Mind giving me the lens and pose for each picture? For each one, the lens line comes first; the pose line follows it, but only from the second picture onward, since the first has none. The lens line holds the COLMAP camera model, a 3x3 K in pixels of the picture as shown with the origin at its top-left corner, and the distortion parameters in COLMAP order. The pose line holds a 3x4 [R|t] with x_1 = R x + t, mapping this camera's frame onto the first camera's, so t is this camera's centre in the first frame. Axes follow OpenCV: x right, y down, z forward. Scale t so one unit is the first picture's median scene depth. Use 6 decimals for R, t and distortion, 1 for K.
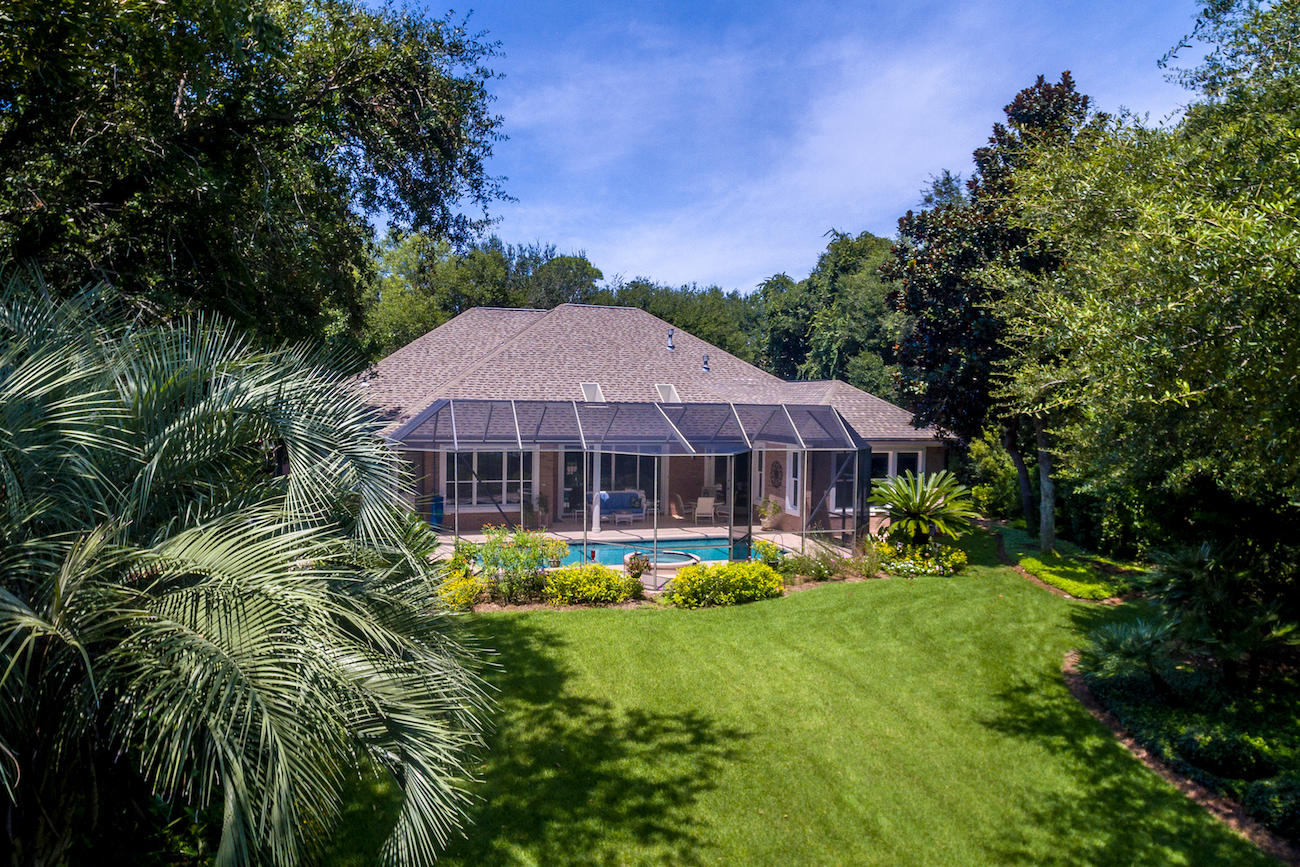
lens RADIAL K [[873.0, 0, 649.8], [0, 873.0, 431.5], [0, 0, 1]] dist [0.001697, 0.005365]
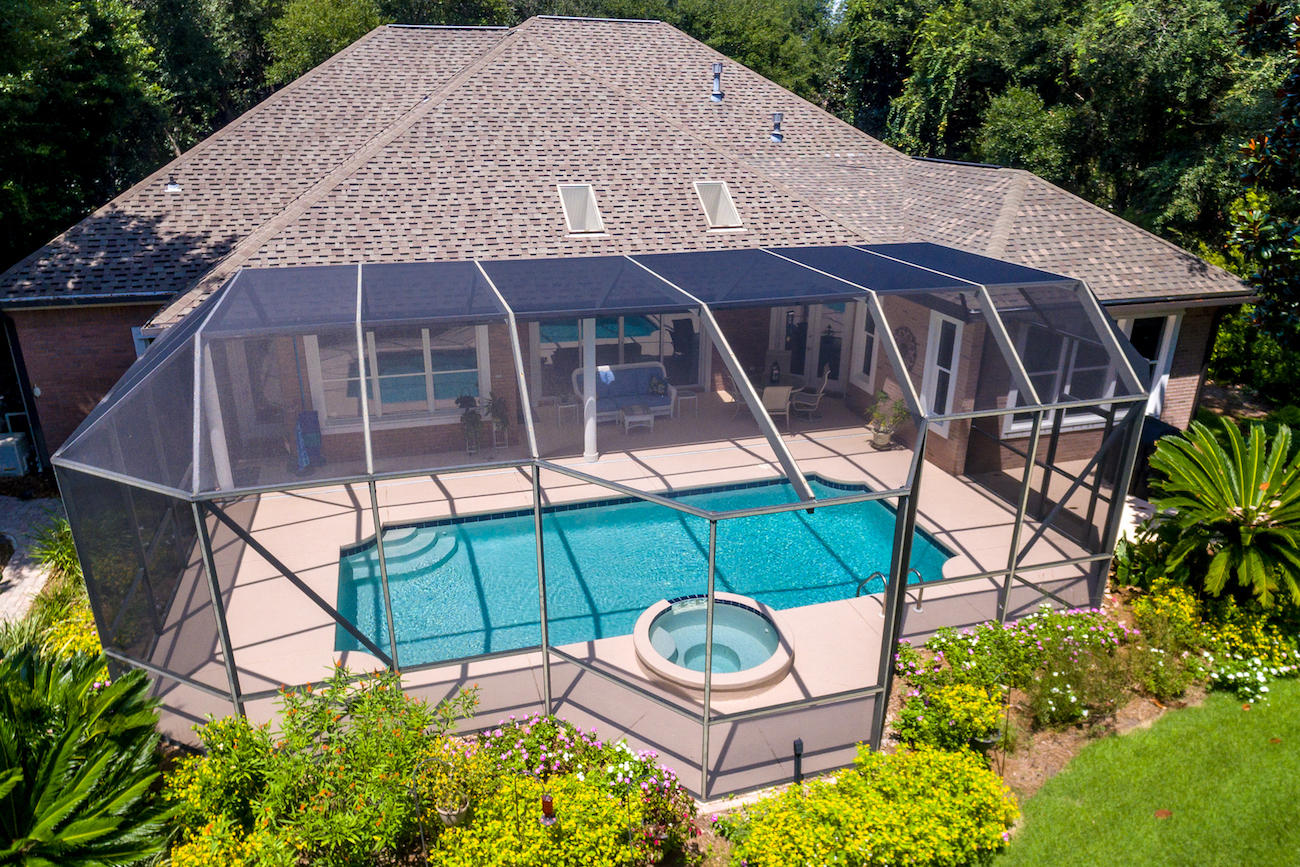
lens RADIAL K [[873.0, 0, 642.6], [0, 873.0, 430.1], [0, 0, 1]] dist [0.001697, 0.005365]
pose [[0.999473, 0.004714, -0.032128, -0.006723], [0.005830, 0.947274, 0.320372, -0.073632], [0.031944, -0.320390, 0.946747, 0.372350]]
